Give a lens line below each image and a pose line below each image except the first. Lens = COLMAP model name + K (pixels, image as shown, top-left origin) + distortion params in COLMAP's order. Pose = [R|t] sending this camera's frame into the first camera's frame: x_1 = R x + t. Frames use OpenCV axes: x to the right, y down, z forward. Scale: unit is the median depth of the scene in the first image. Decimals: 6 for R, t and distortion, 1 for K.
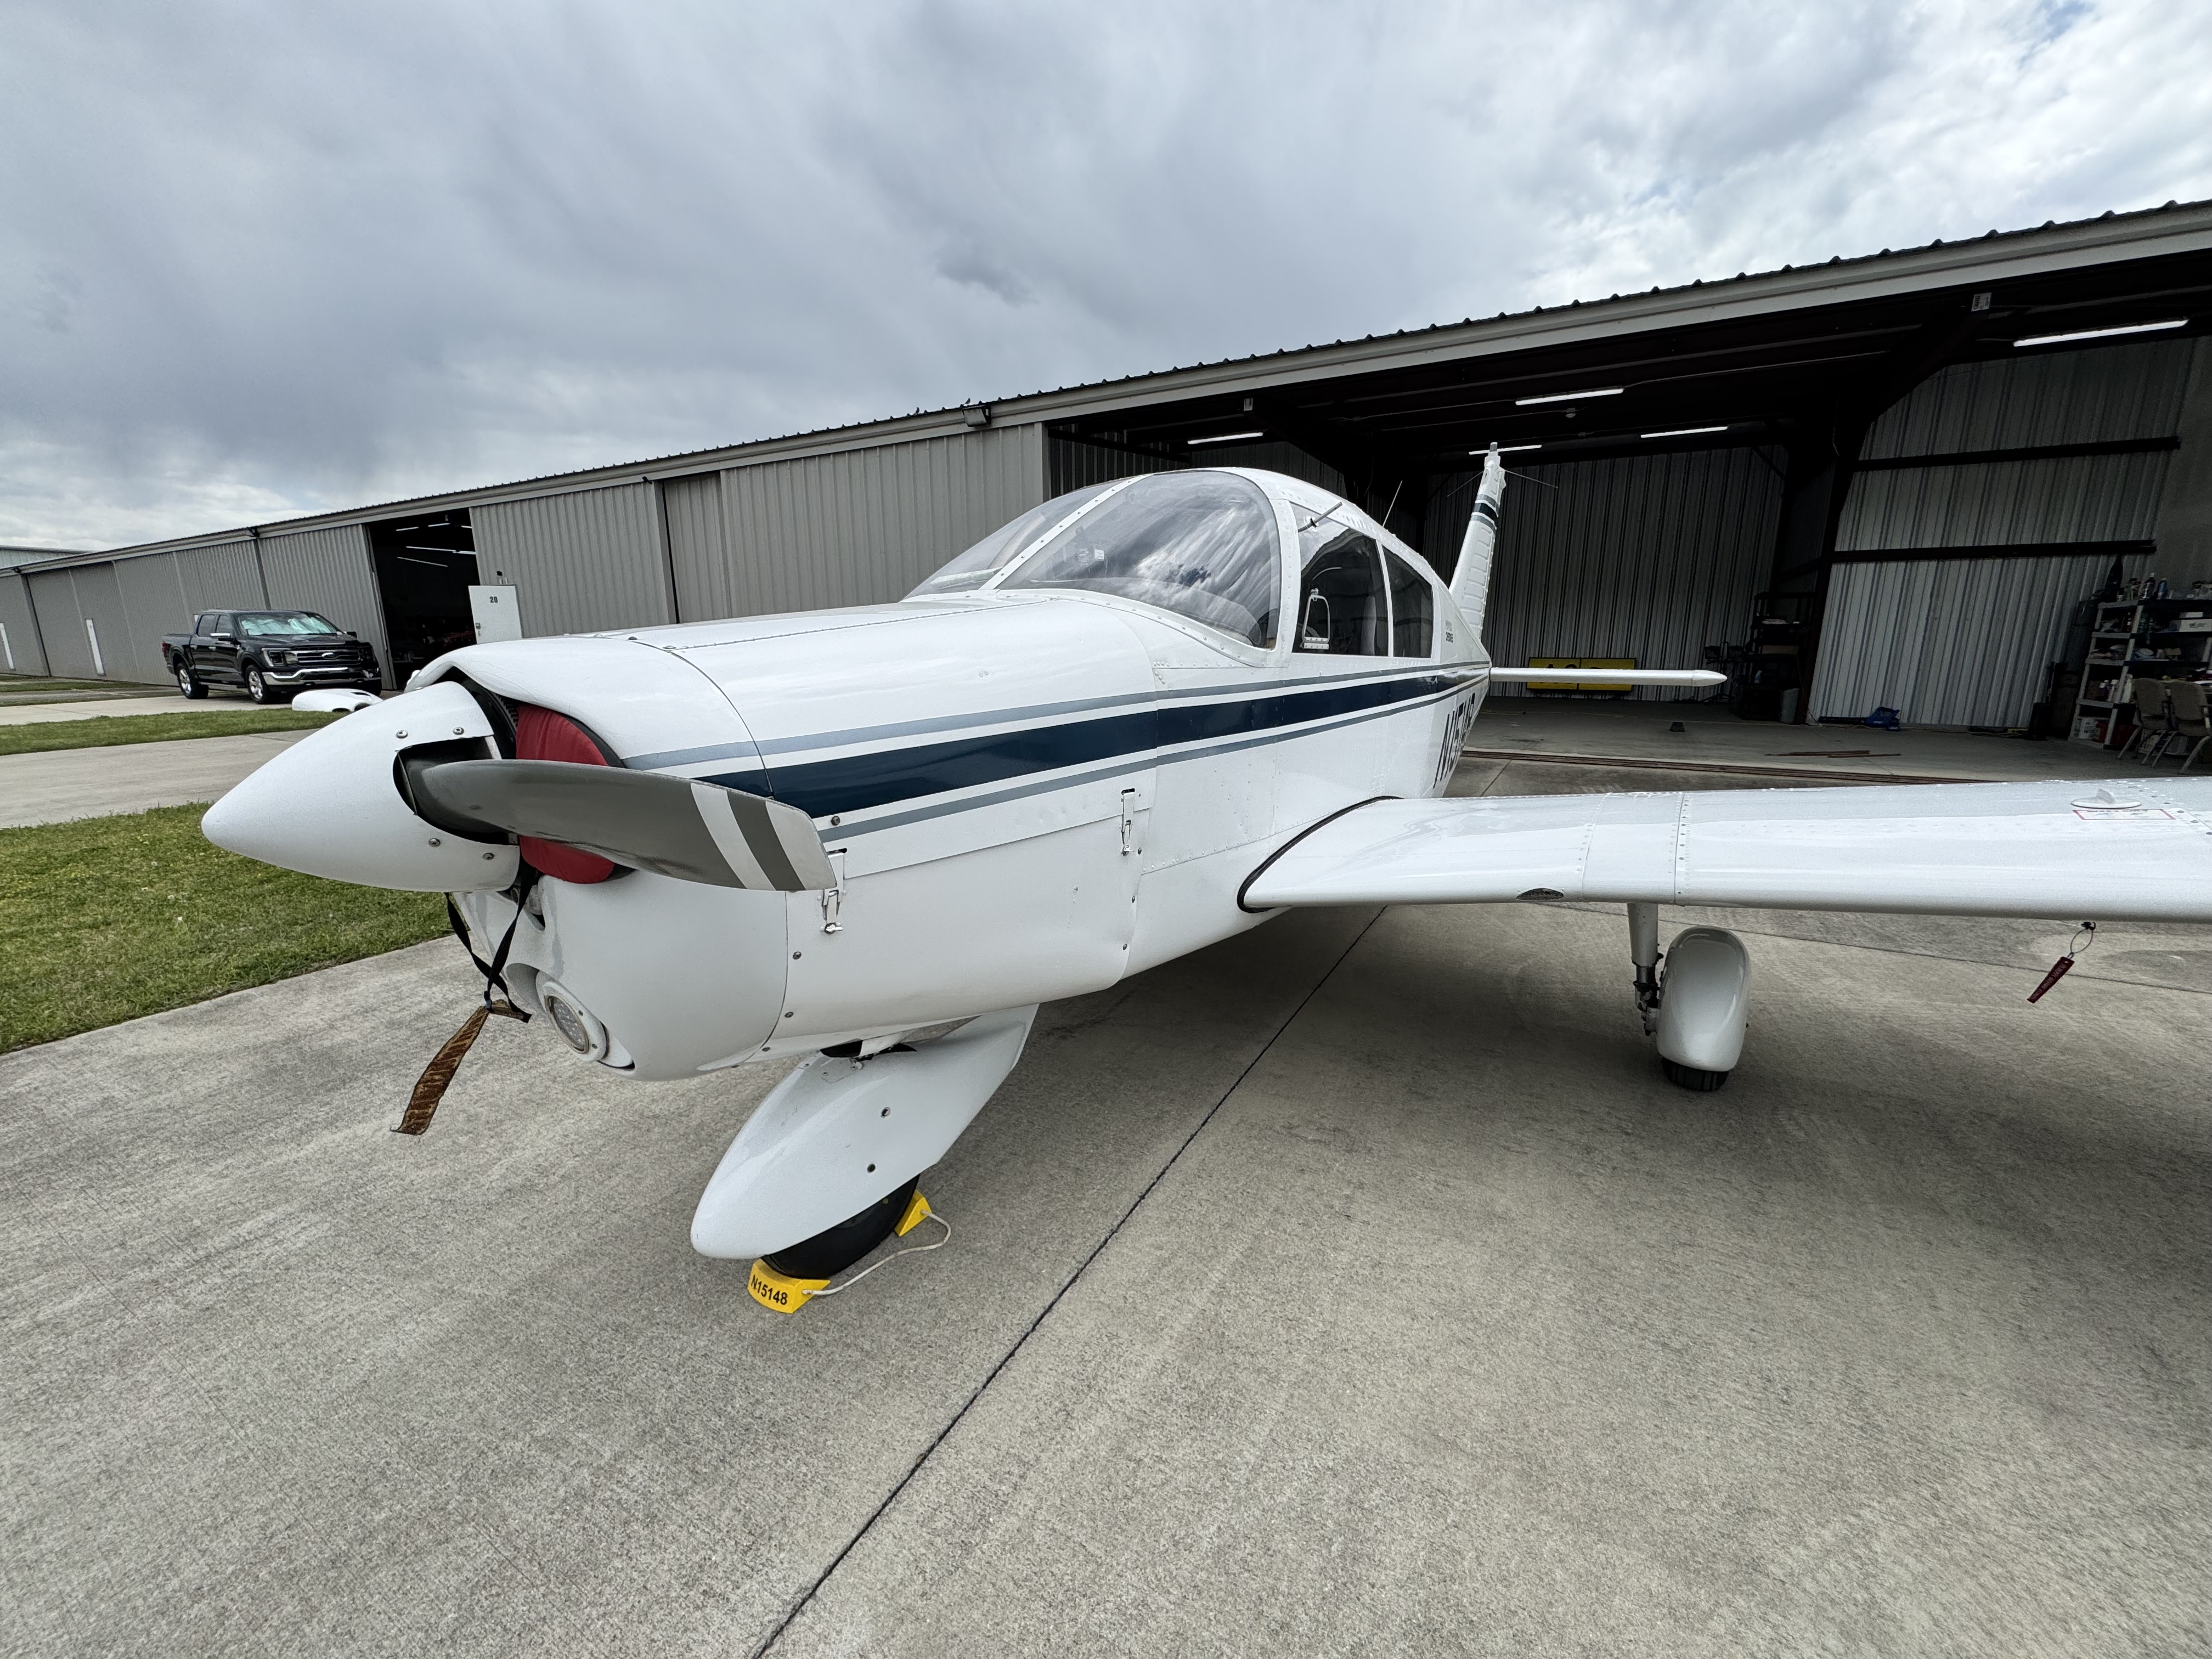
lens RADIAL K [[876.4, 0, 1106.7], [0, 876.4, 824.5], [0, 0, 1]] dist [-0.003015, 0.000758]
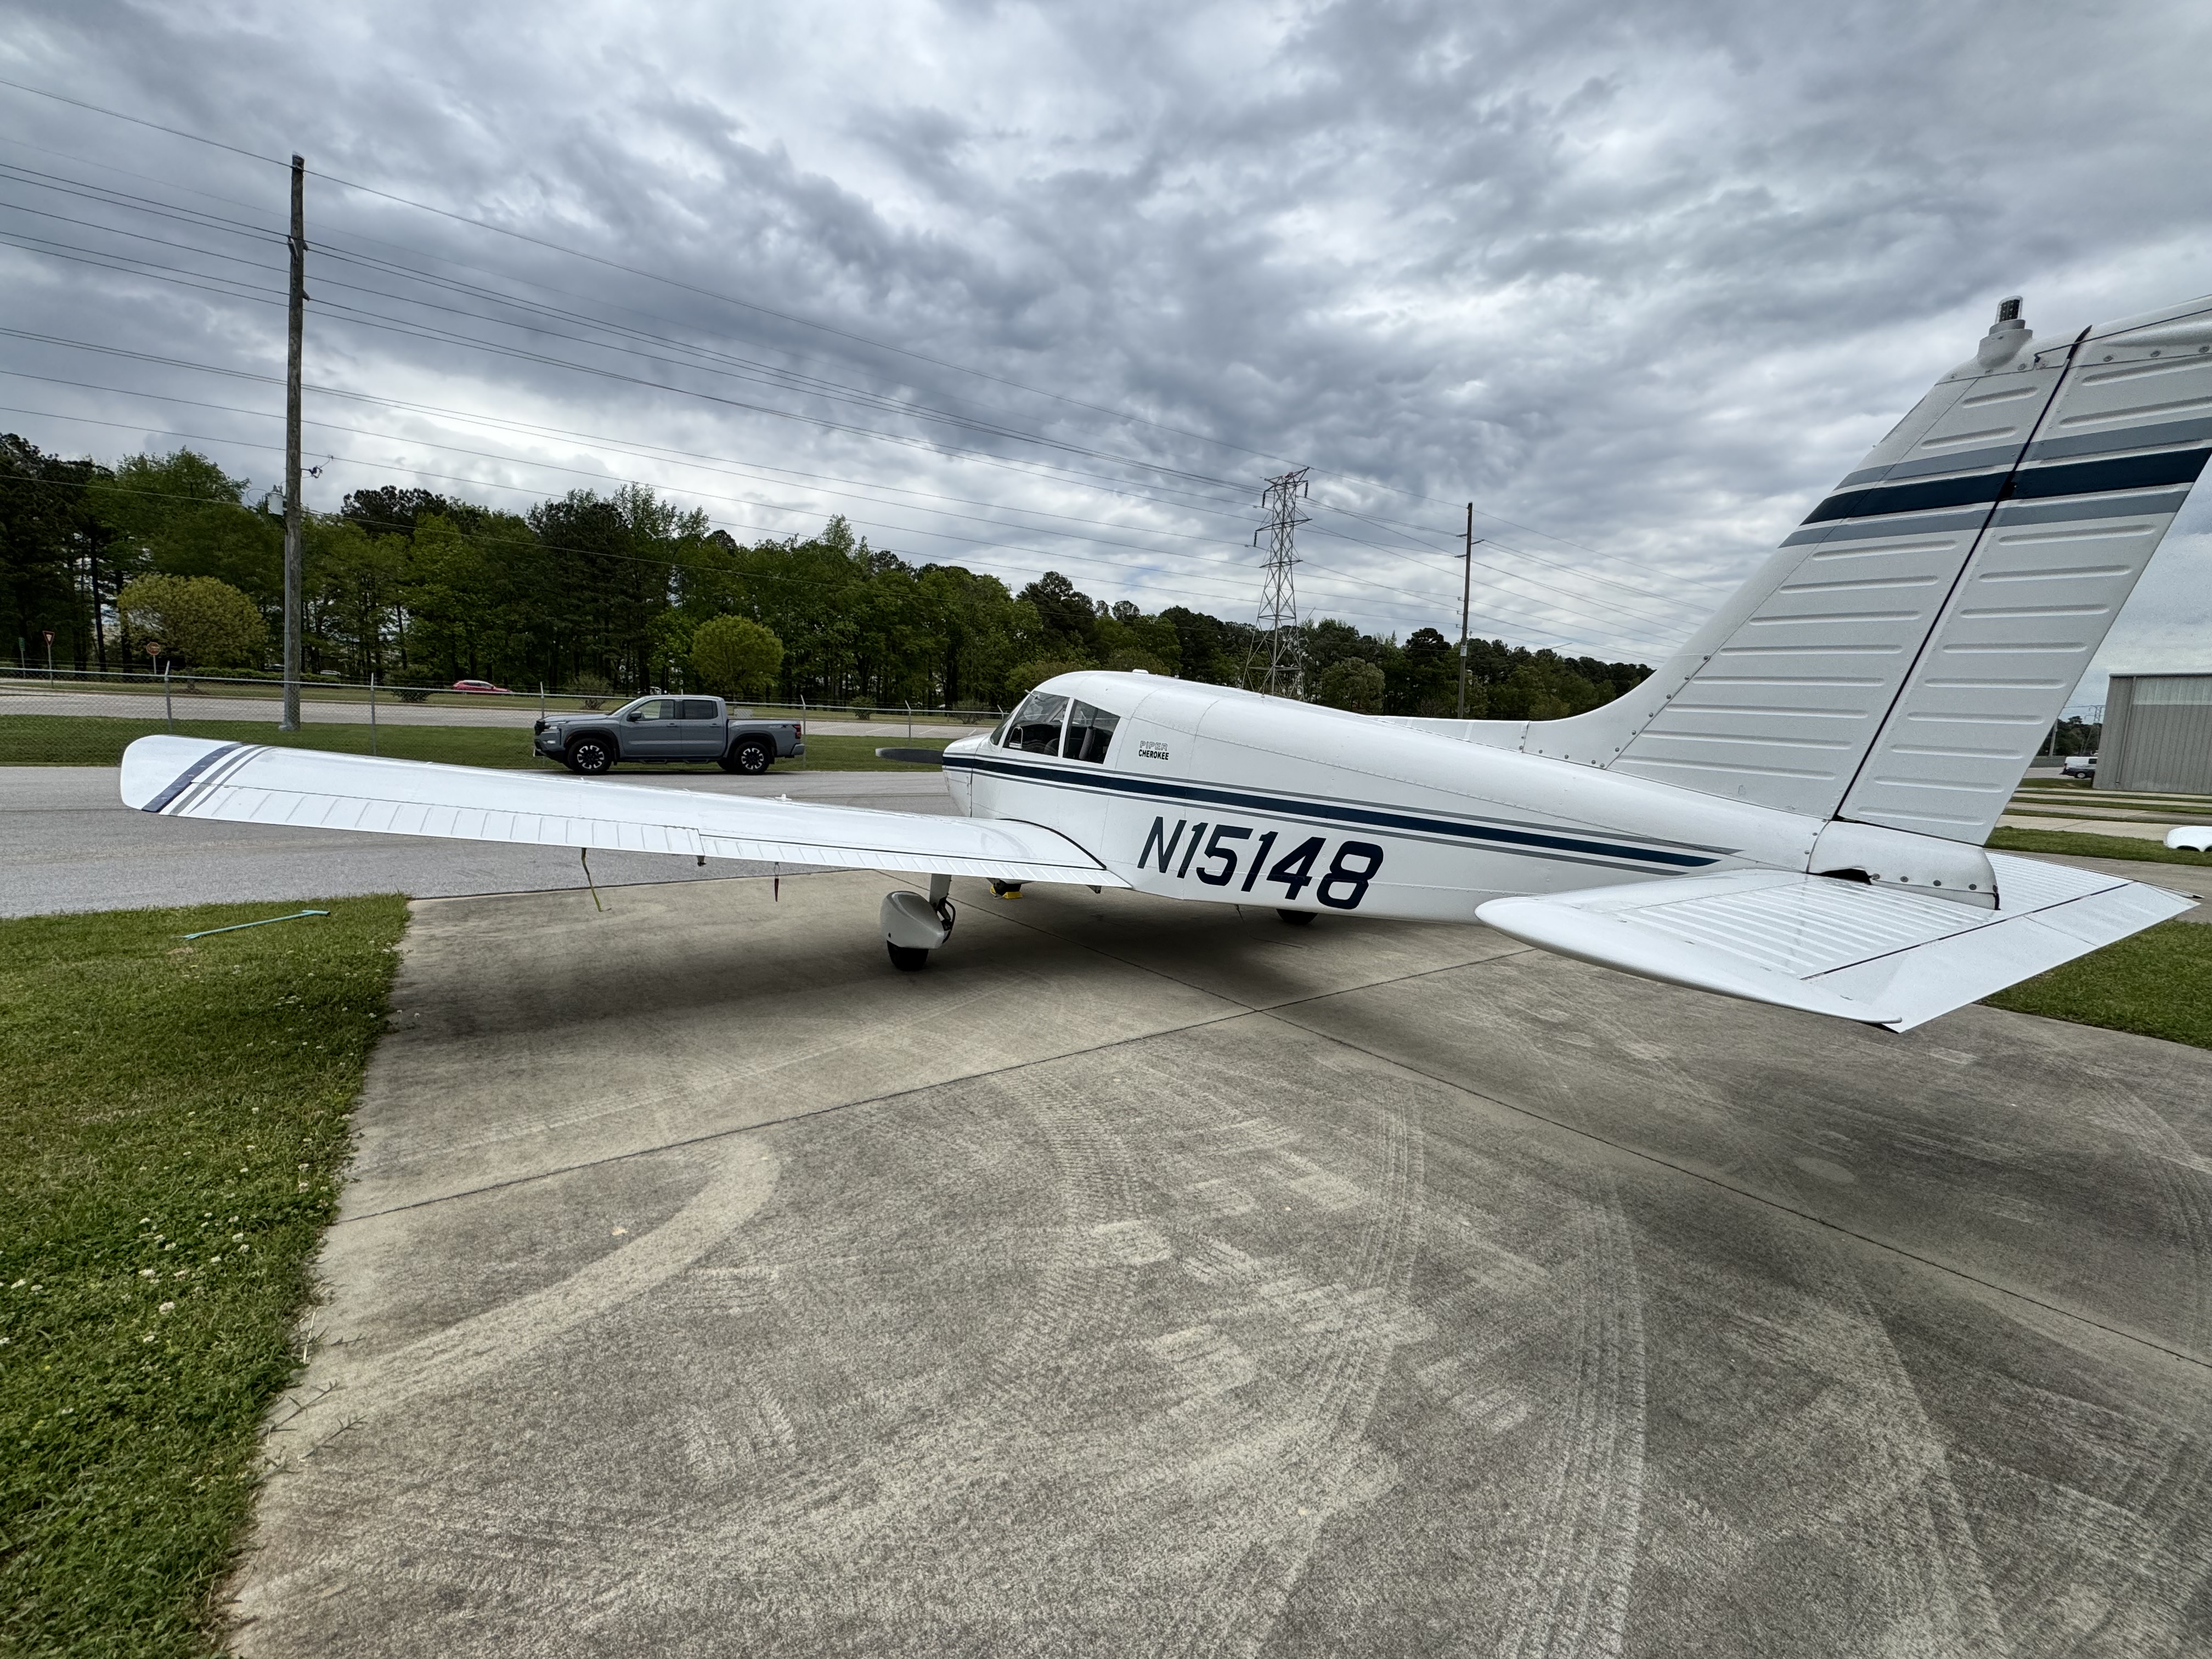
lens RADIAL K [[876.4, 0, 1114.2], [0, 876.4, 858.5], [0, 0, 1]] dist [-0.003015, 0.000758]
pose [[-0.396673, 0.128366, -0.908940, 0.720967], [-0.223126, 0.946995, 0.231116, -0.159381], [0.890430, 0.294486, -0.347006, 0.651503]]
